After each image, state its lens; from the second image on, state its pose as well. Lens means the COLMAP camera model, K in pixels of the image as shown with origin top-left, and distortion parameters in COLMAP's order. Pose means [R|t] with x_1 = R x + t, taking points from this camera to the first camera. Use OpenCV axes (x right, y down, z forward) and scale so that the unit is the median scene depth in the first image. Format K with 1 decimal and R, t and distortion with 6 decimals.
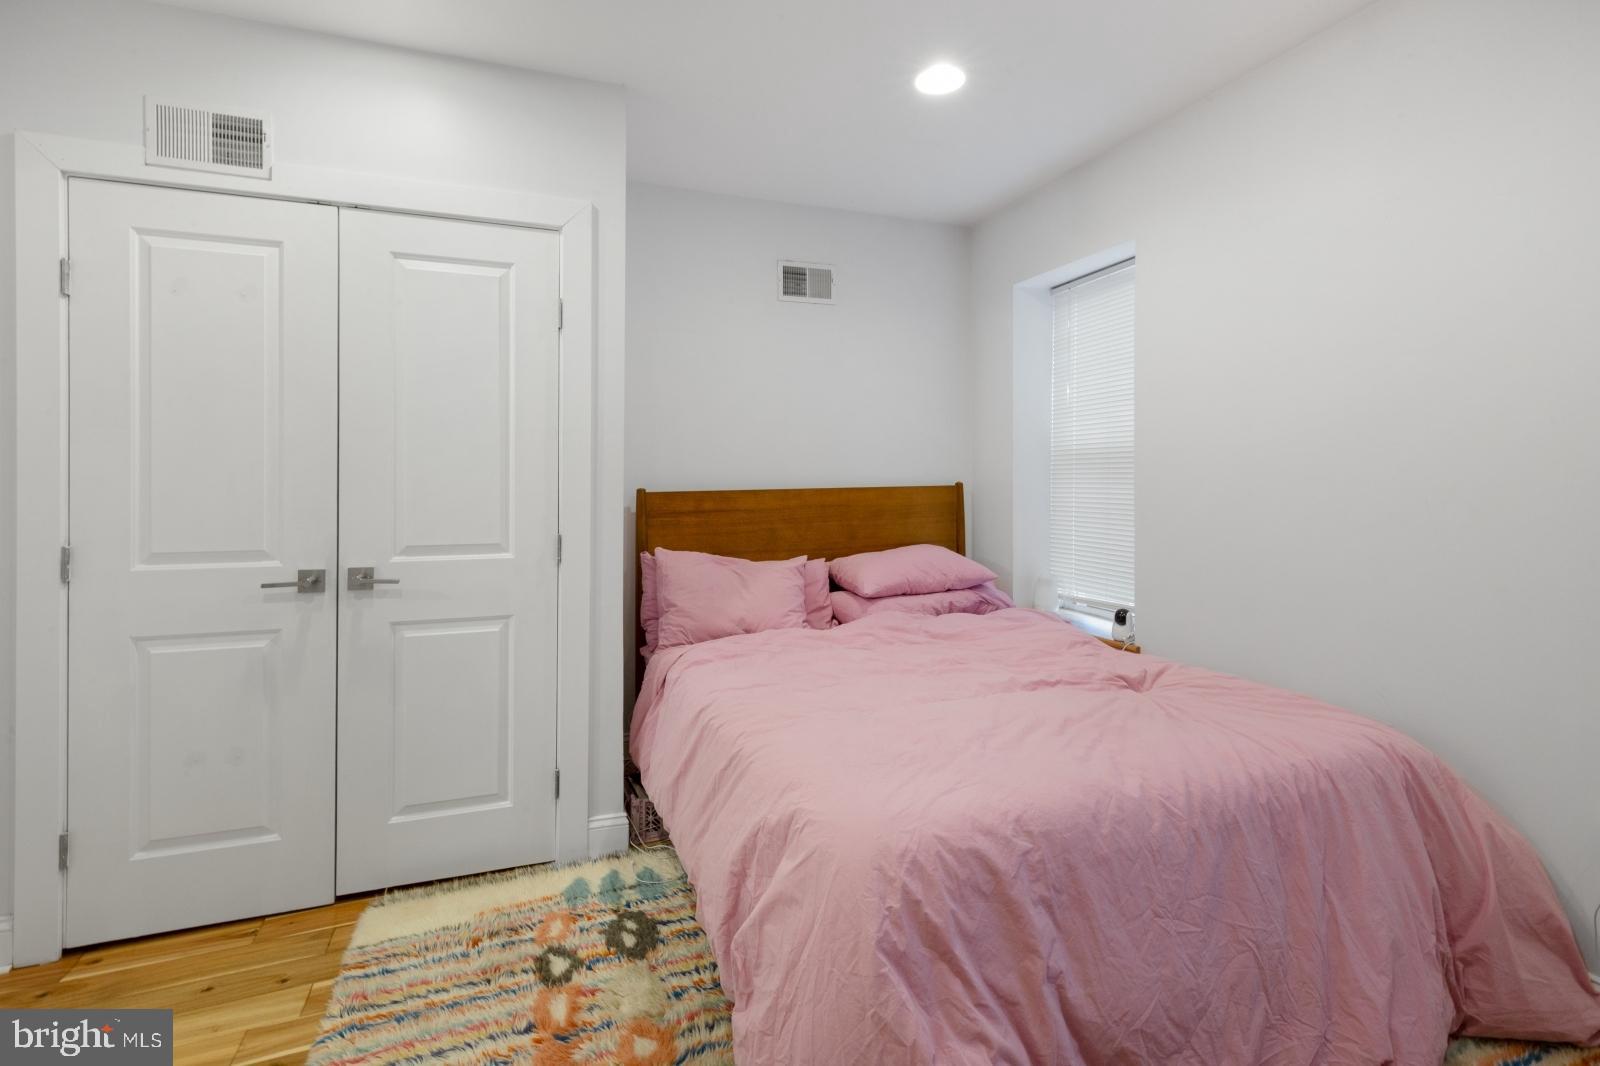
lens RADIAL K [[724.7, 0, 798.2], [0, 724.7, 487.8], [0, 0, 1]] dist [-0.000773, 0.000047]
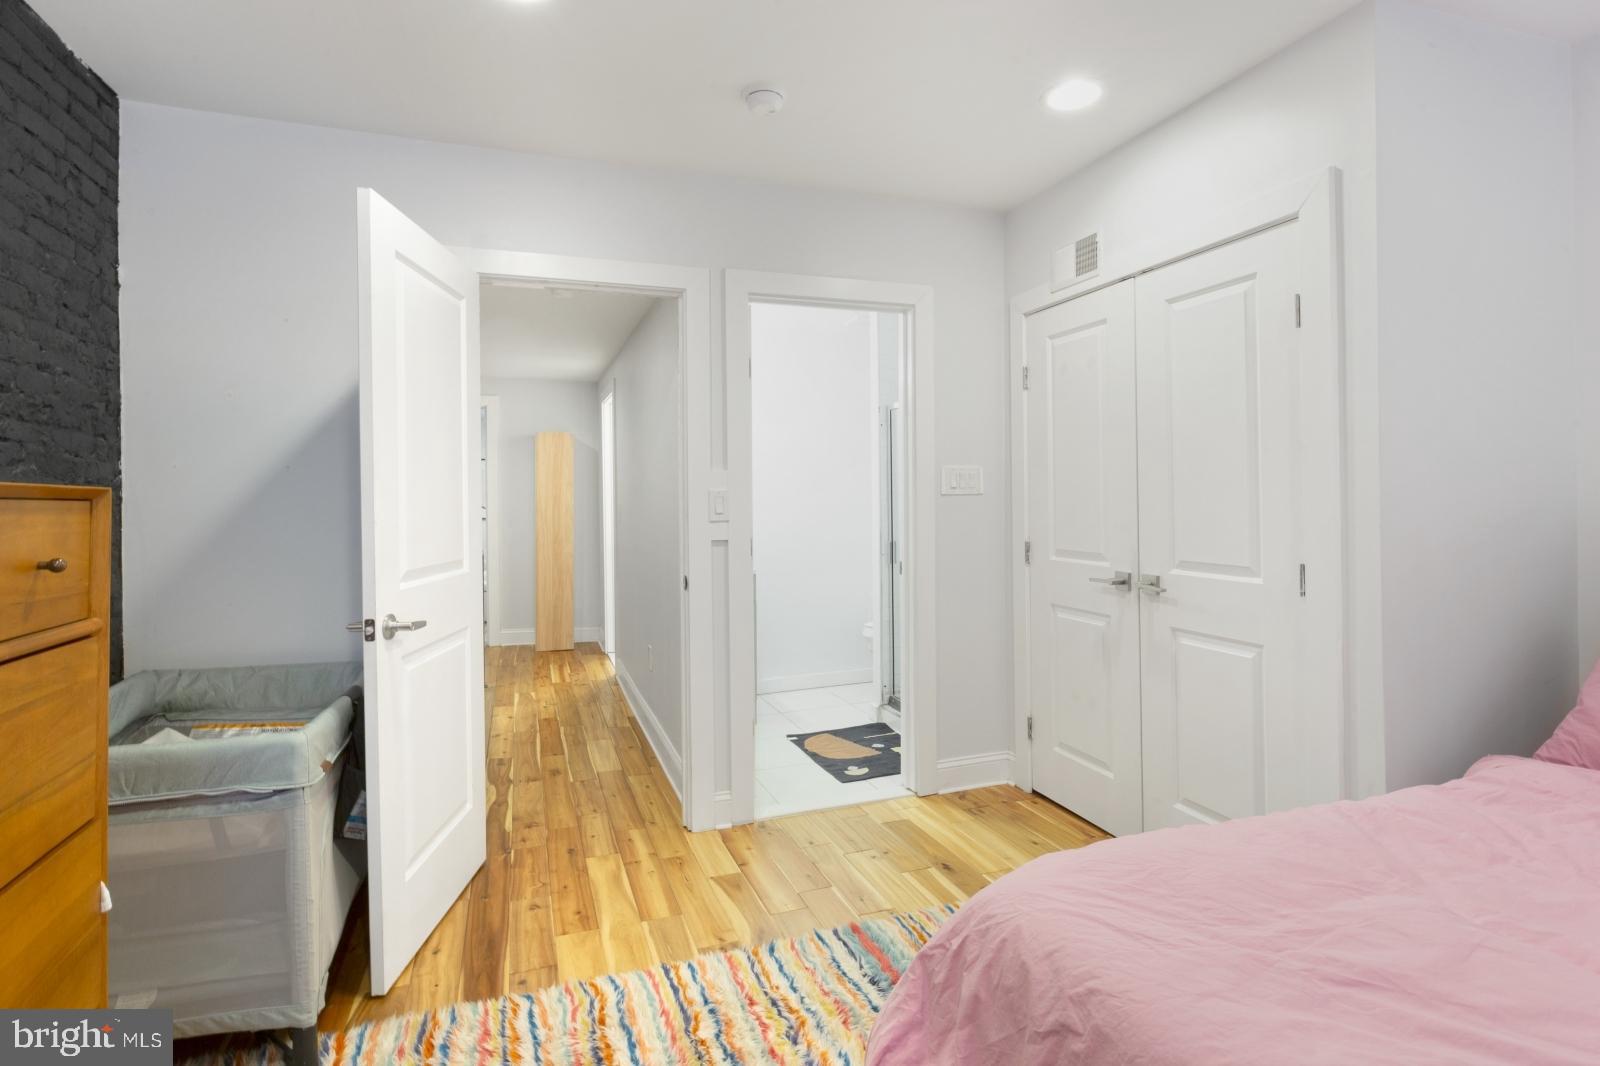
lens RADIAL K [[718.3, 0, 796.2], [0, 718.3, 505.7], [0, 0, 1]] dist [-0.000051, -0.000392]
pose [[0.035454, 0.007828, -0.999341, 0.553958], [-0.011539, 0.999906, 0.007423, -0.004966], [0.999305, 0.011269, 0.035541, 0.389207]]
